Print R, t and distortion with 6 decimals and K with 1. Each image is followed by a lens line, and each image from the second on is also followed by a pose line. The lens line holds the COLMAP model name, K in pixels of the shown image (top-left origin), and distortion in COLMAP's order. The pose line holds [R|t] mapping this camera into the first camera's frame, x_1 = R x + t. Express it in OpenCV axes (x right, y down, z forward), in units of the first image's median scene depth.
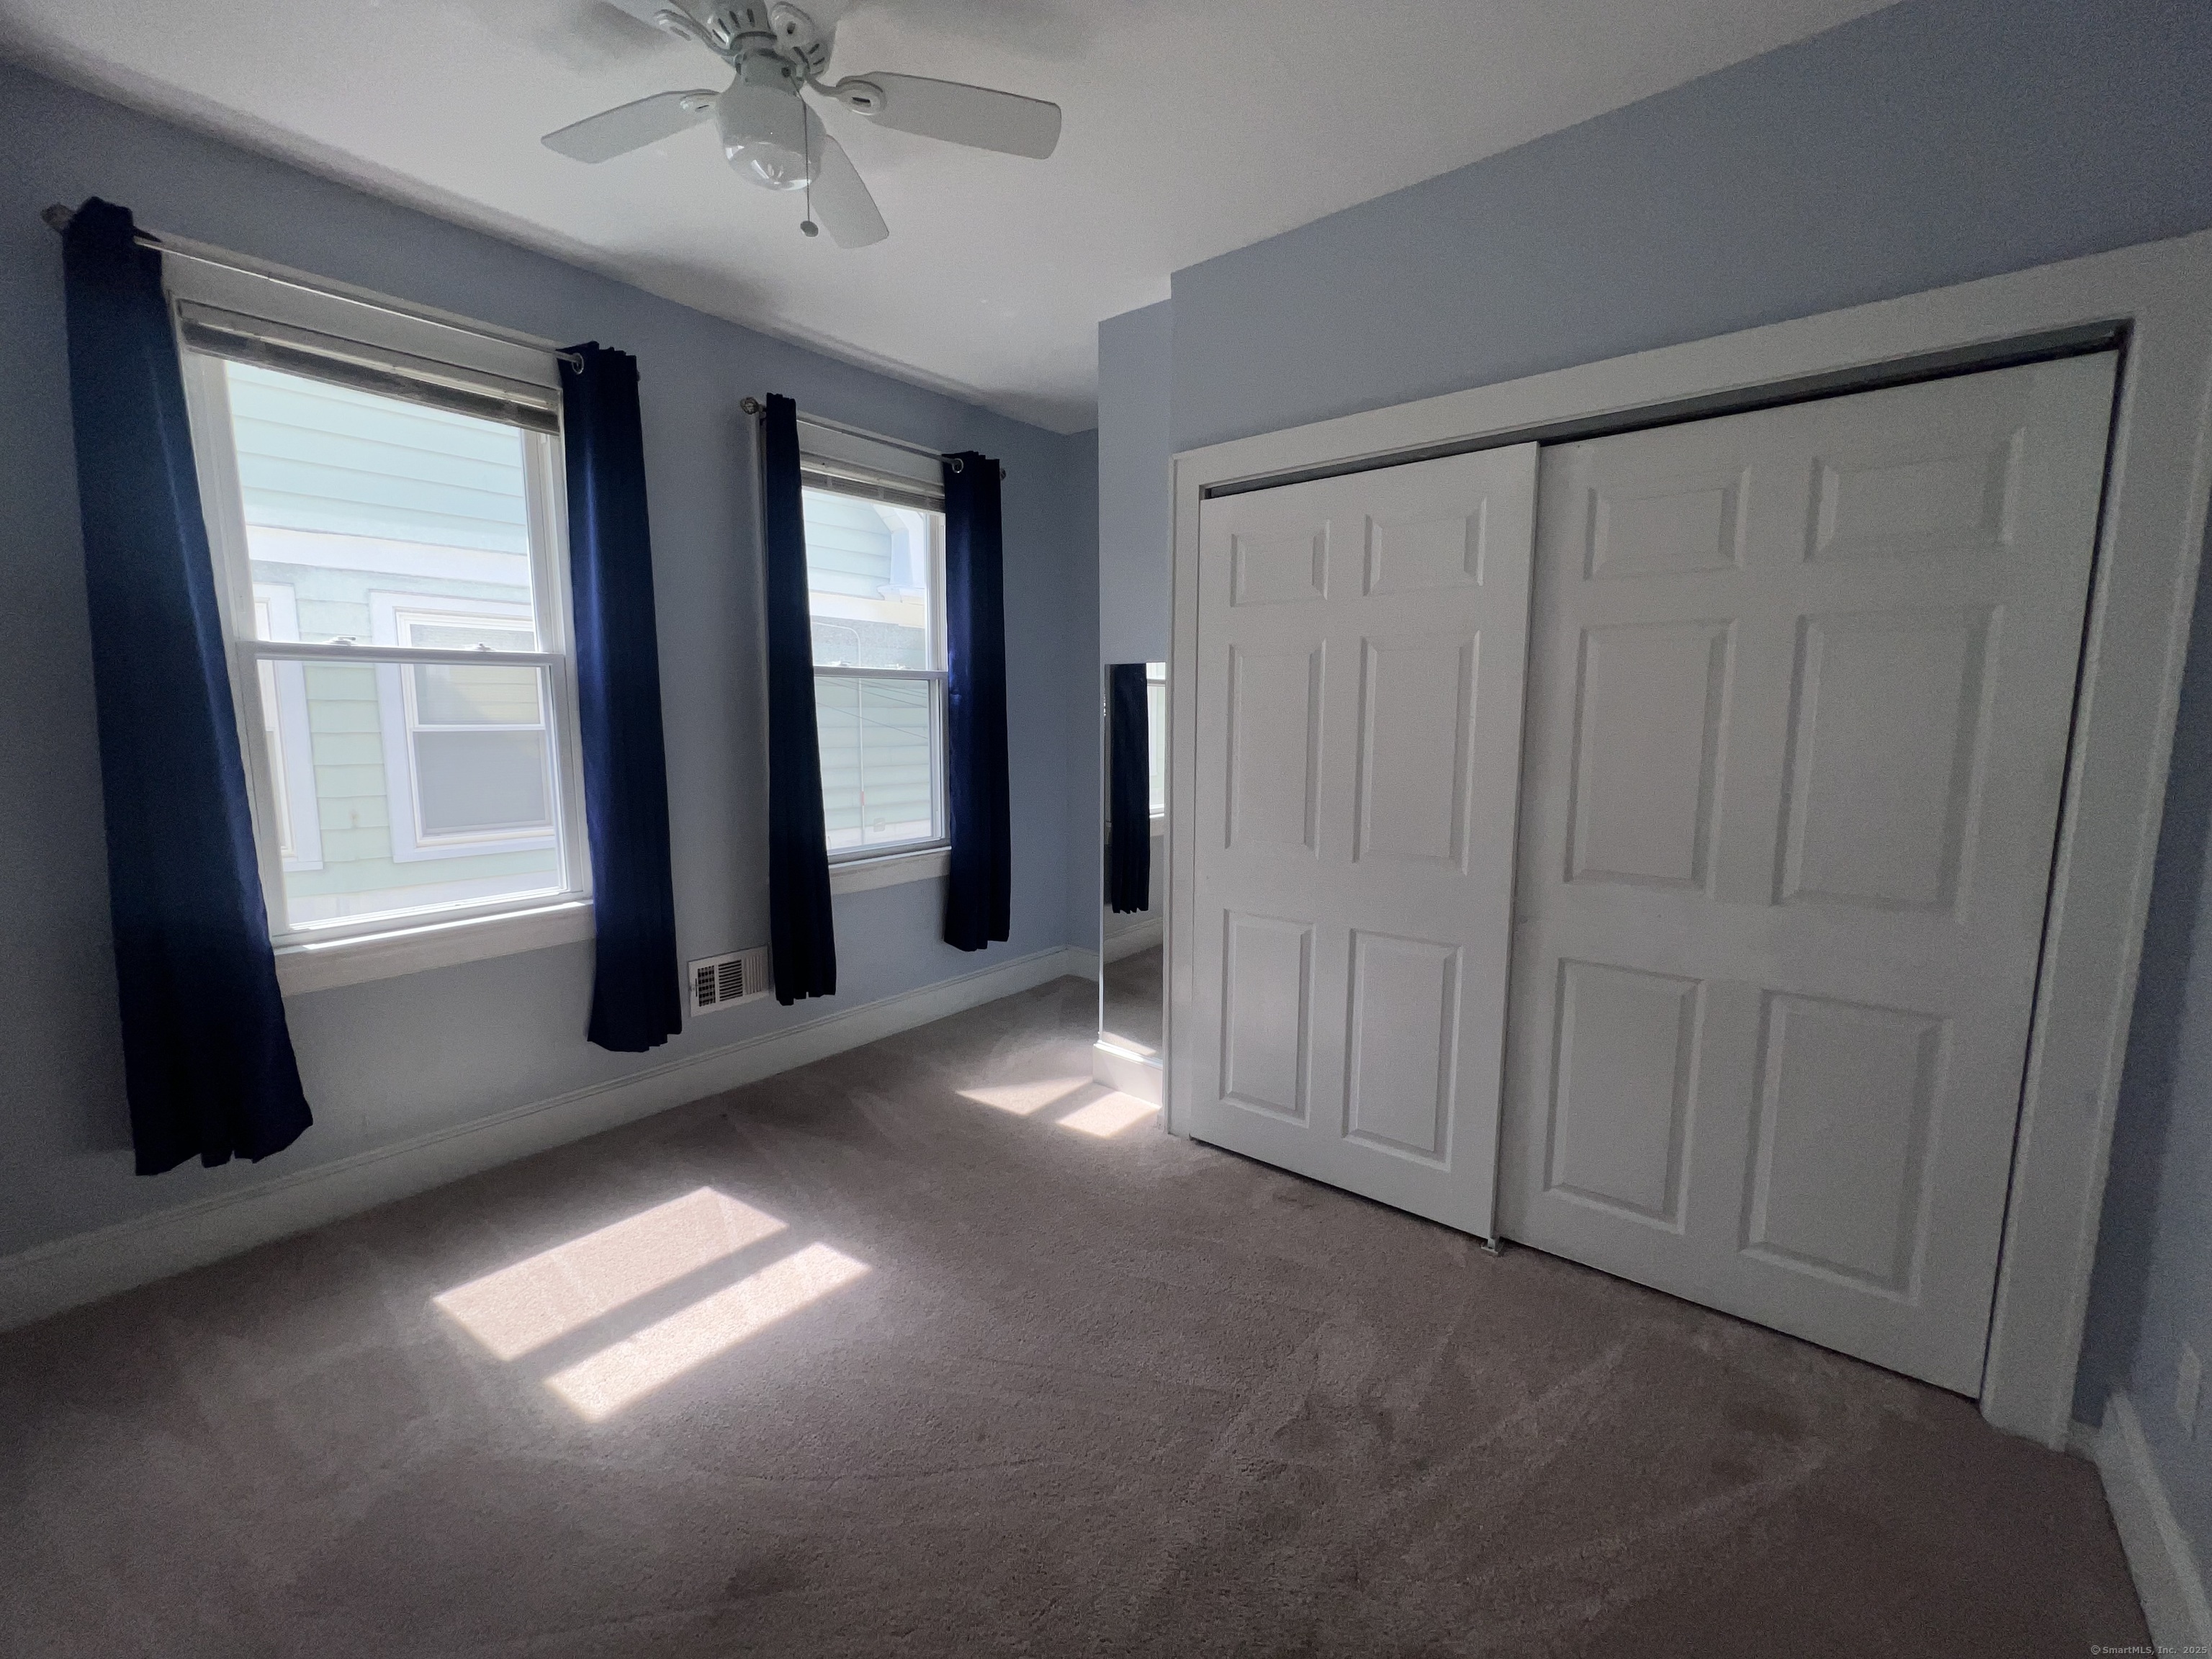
lens RADIAL K [[877.5, 0, 1098.6], [0, 877.5, 818.9], [0, 0, 1]] dist [0.000049, -0.000132]
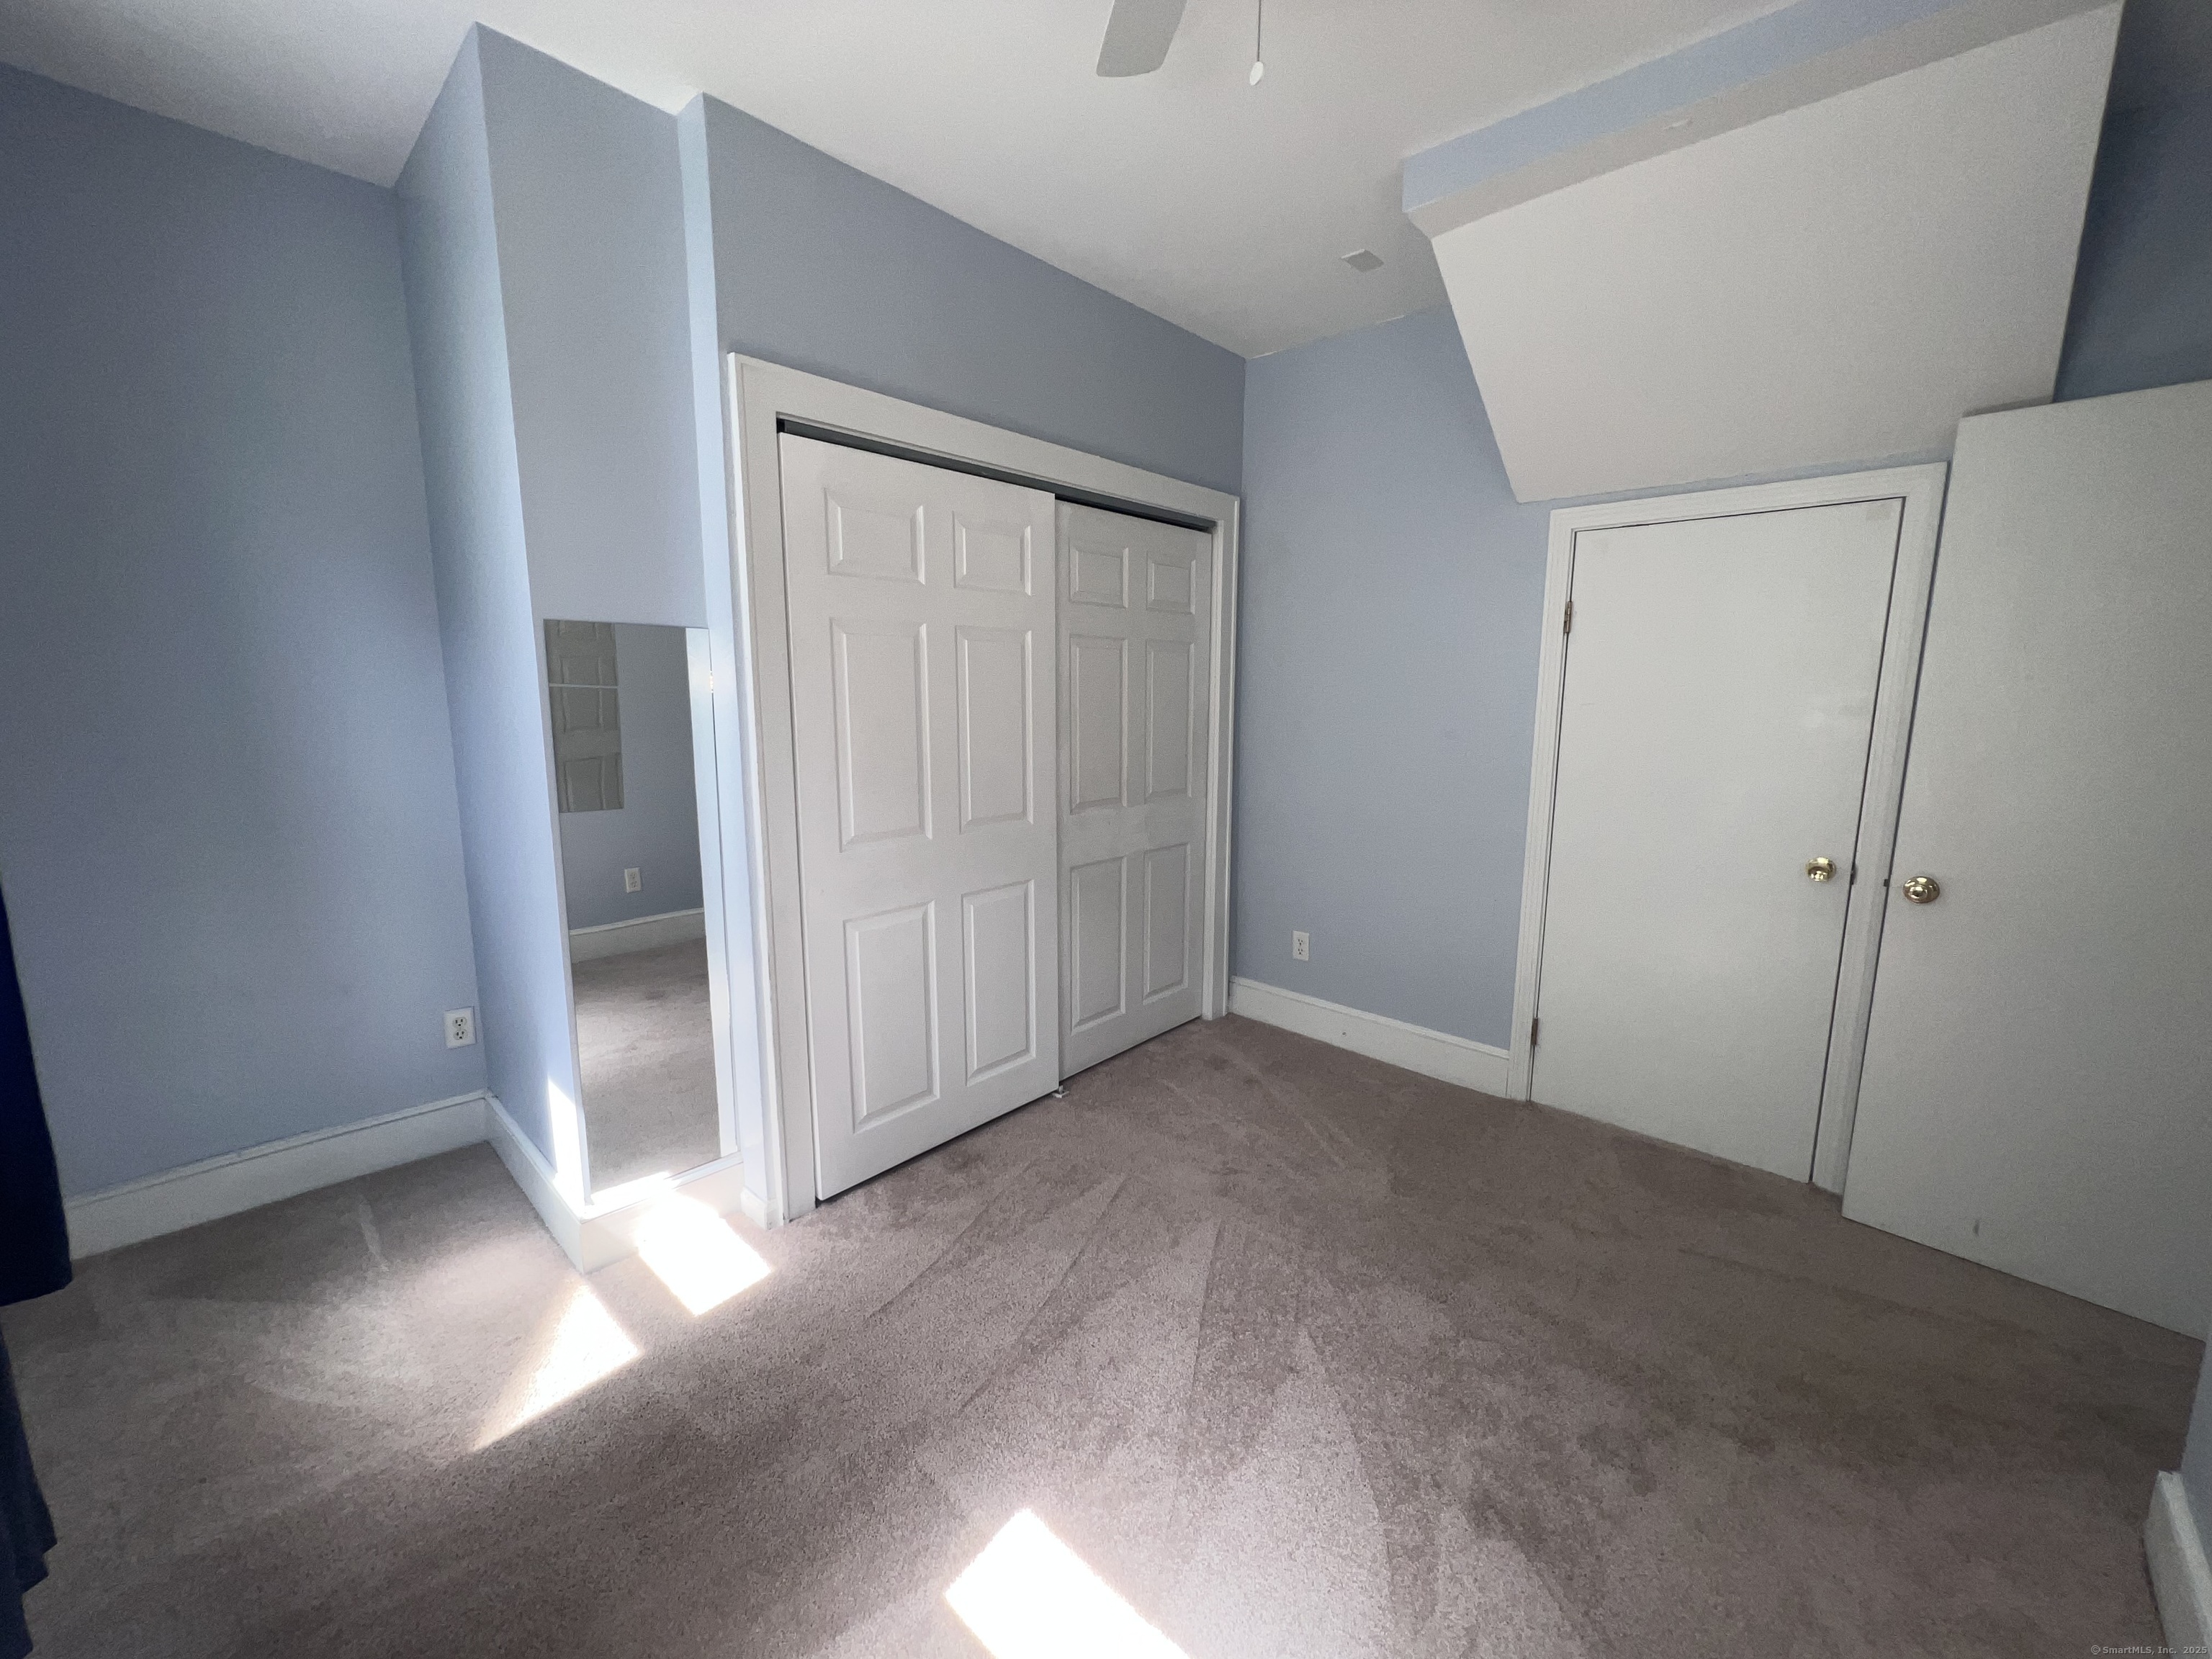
lens RADIAL K [[877.5, 0, 1098.6], [0, 877.5, 818.9], [0, 0, 1]] dist [0.000049, -0.000132]
pose [[0.072528, -0.153249, 0.985522, -0.775250], [0.115179, 0.982801, 0.144350, -0.107352], [-0.990693, 0.103042, 0.088932, 0.741922]]
